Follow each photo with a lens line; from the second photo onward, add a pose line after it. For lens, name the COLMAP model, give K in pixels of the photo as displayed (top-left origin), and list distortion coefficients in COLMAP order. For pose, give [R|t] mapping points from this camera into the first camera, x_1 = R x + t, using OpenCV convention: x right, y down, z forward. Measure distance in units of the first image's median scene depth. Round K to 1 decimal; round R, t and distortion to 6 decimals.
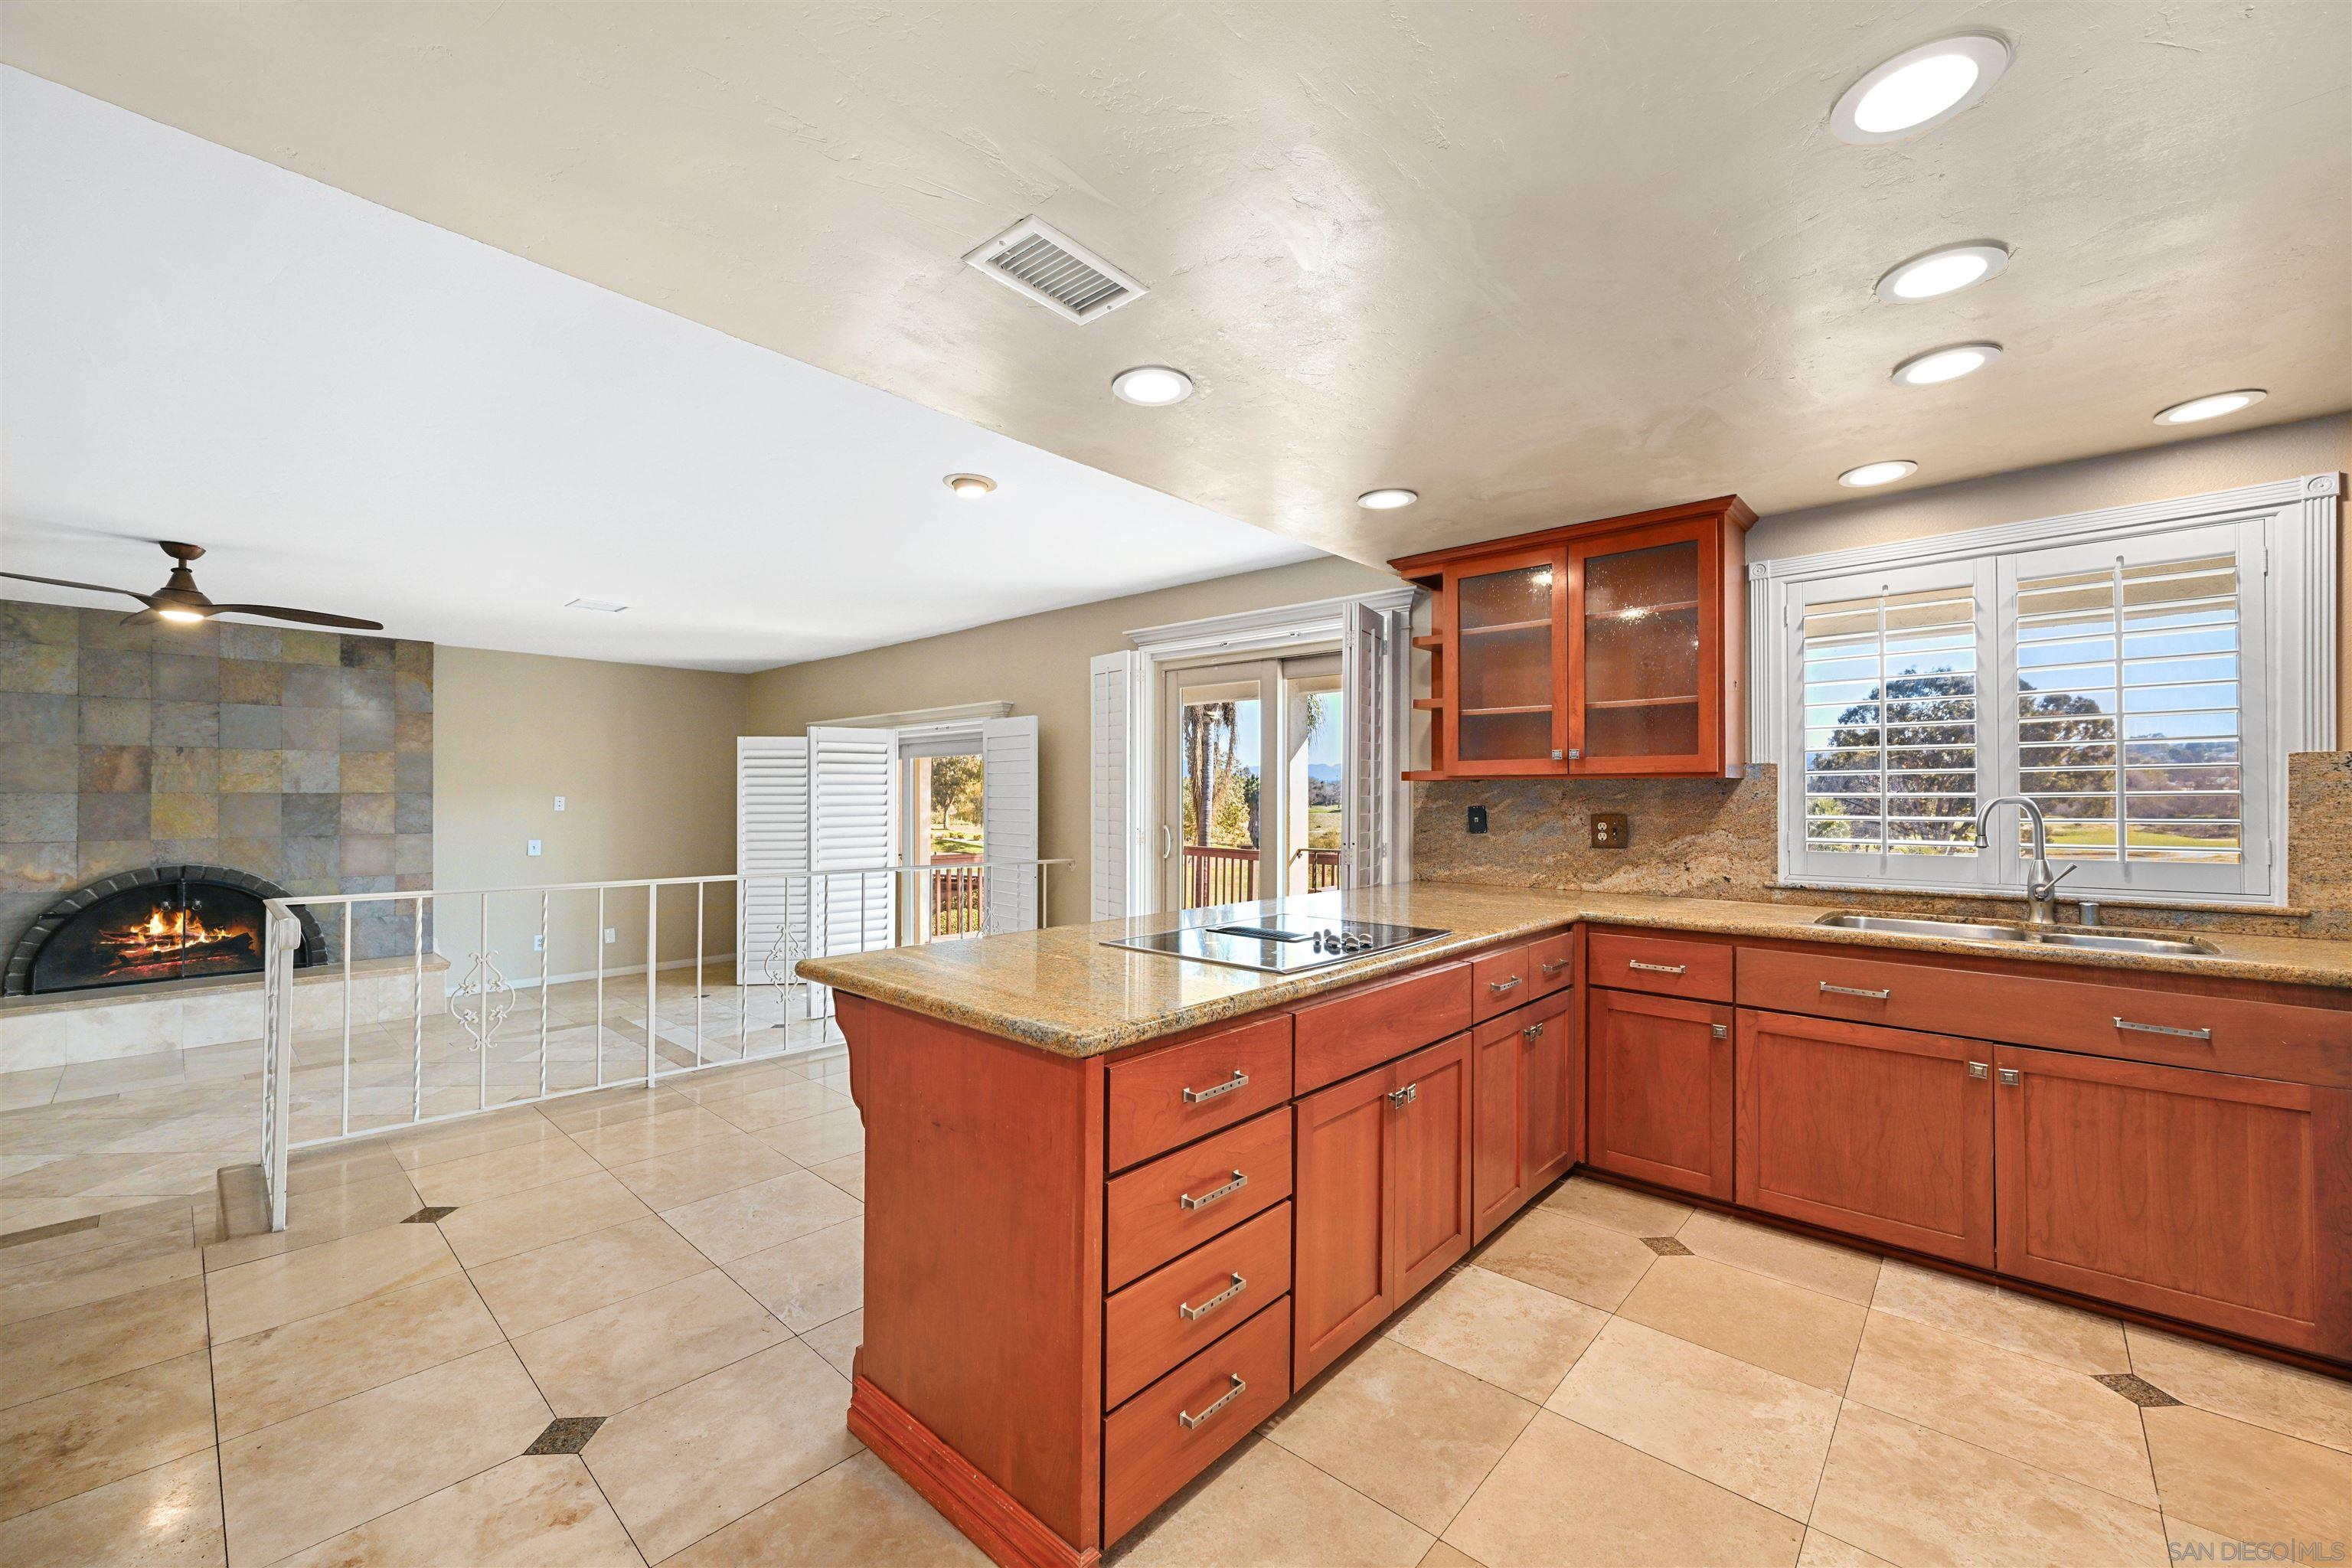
lens RADIAL K [[925.6, 0, 1162.7], [0, 925.6, 790.8], [0, 0, 1]] dist [0.012623, -0.000250]
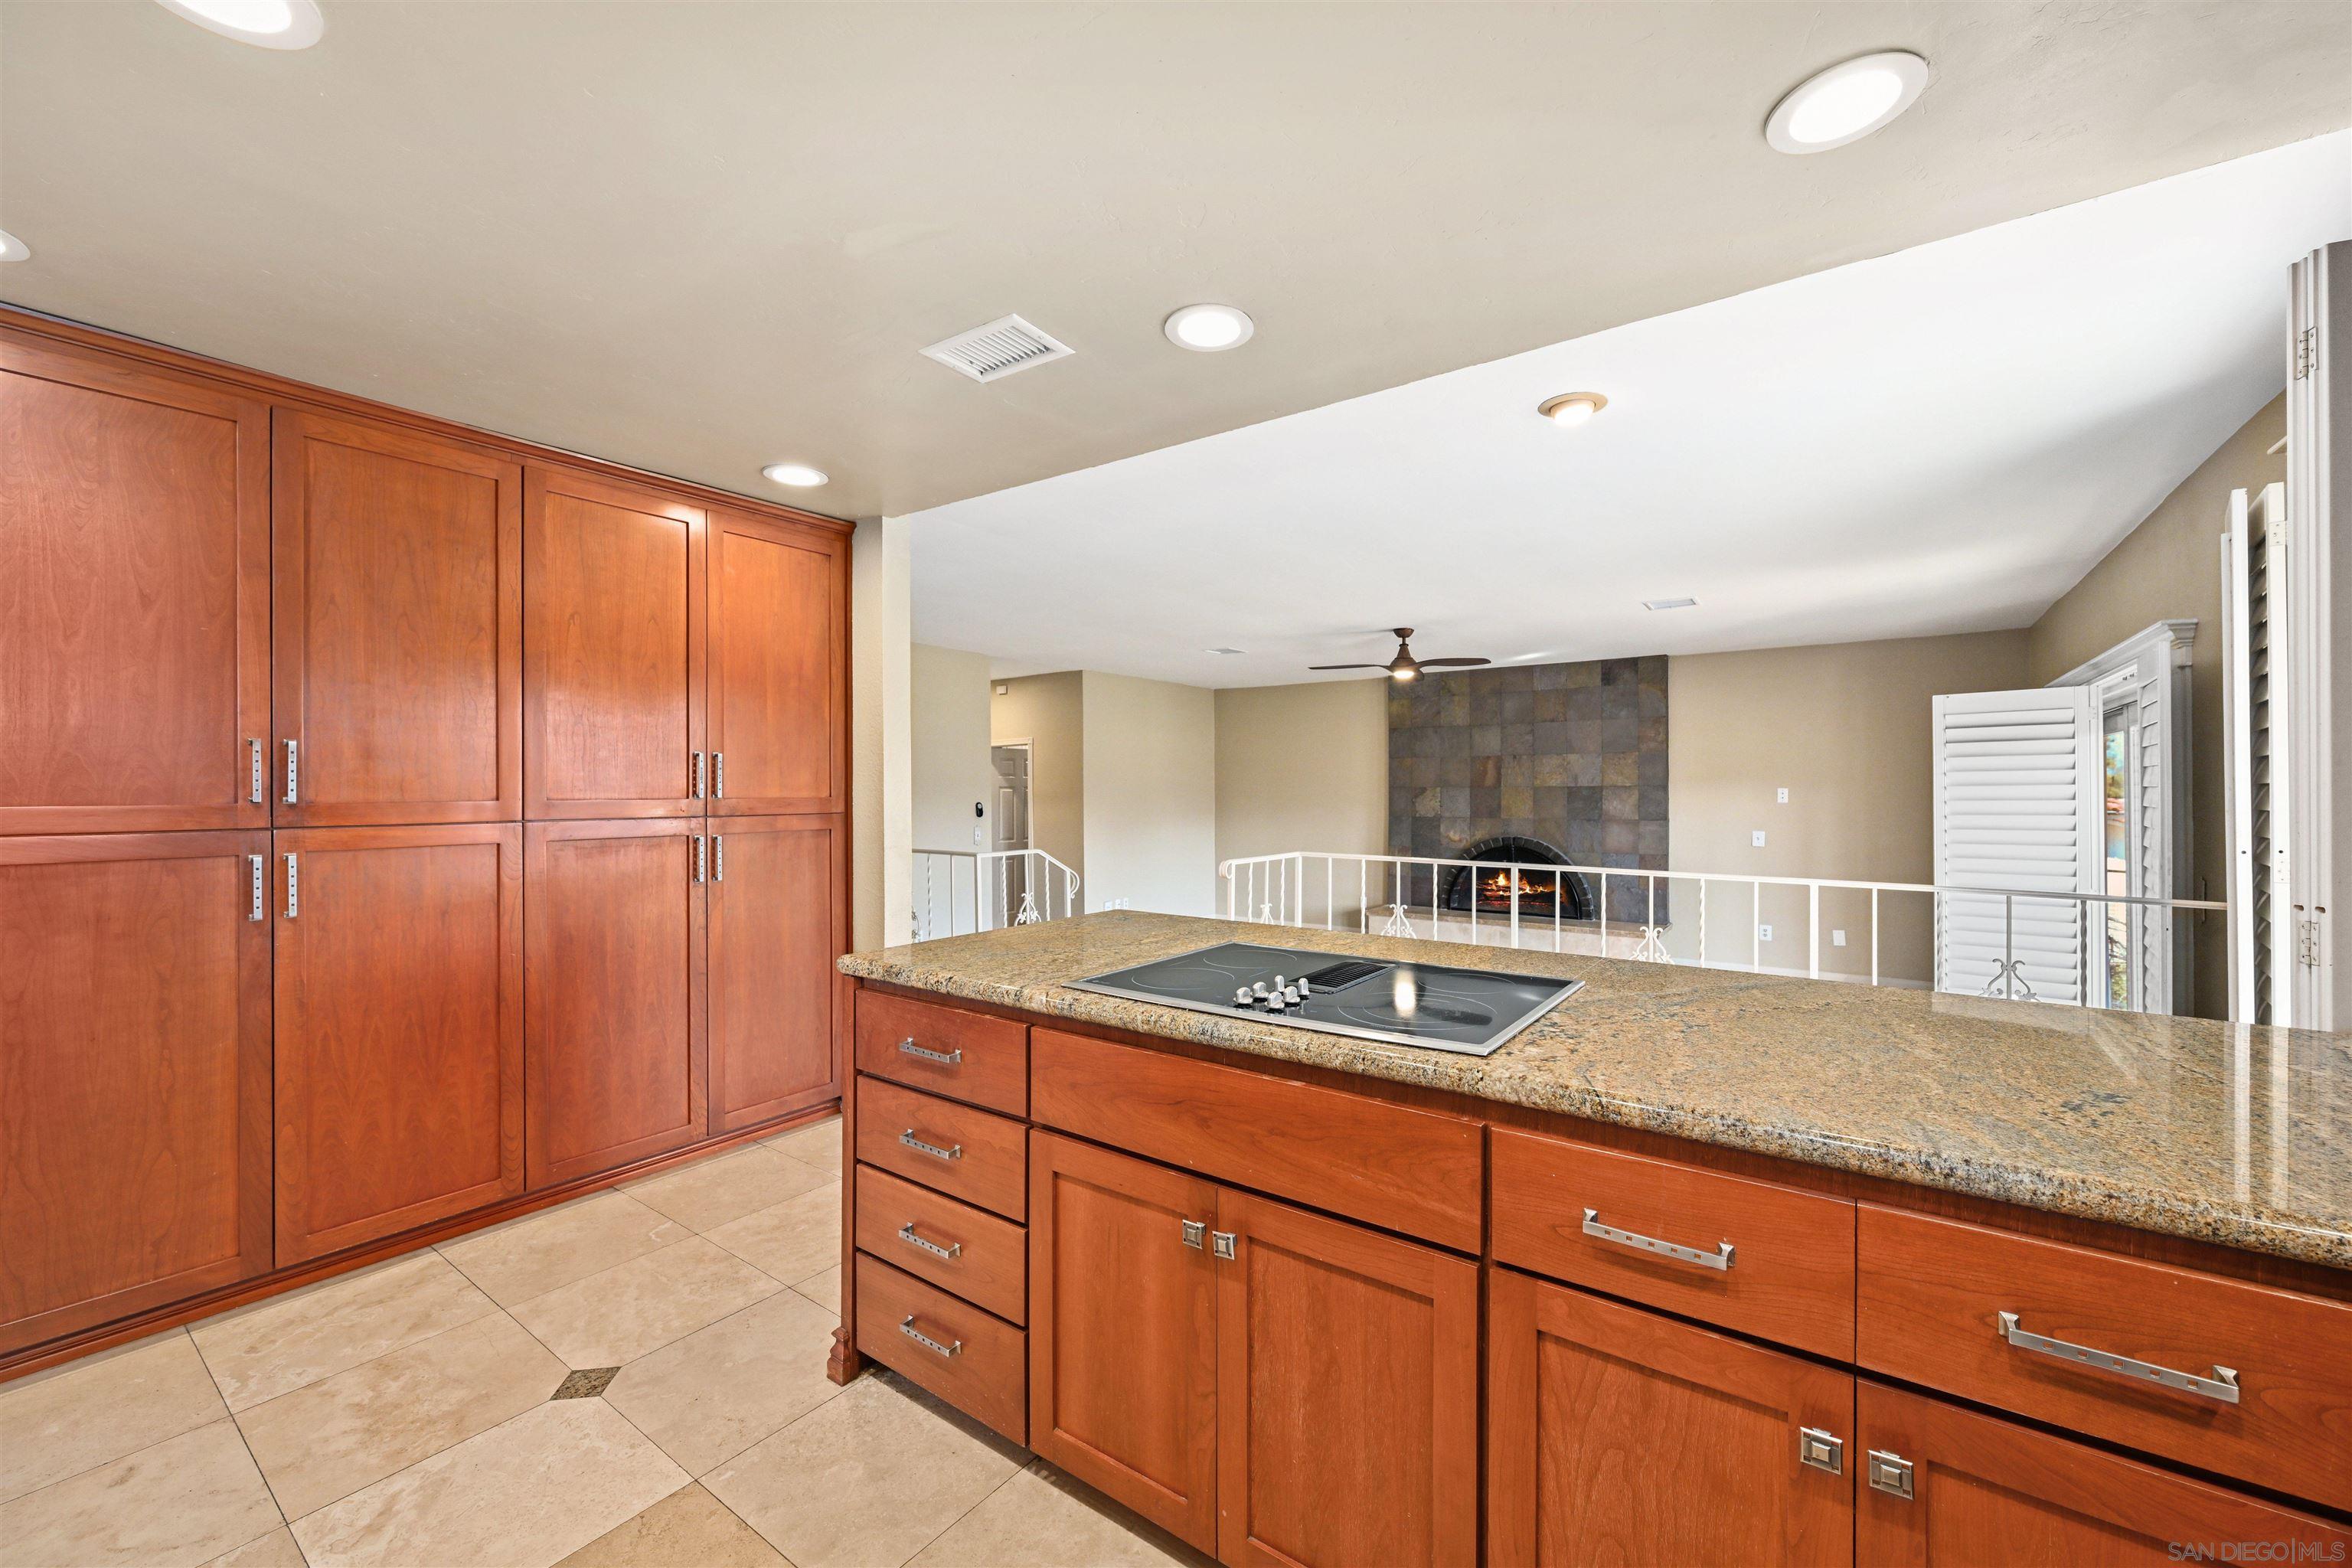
lens RADIAL K [[925.6, 0, 1191.8], [0, 925.6, 795.2], [0, 0, 1]] dist [0.012623, -0.000250]
pose [[0.127519, 0.004836, -0.991824, 0.296287], [0.006953, 0.999959, 0.005769, 0.003510], [0.991812, -0.007632, 0.127481, 0.293735]]
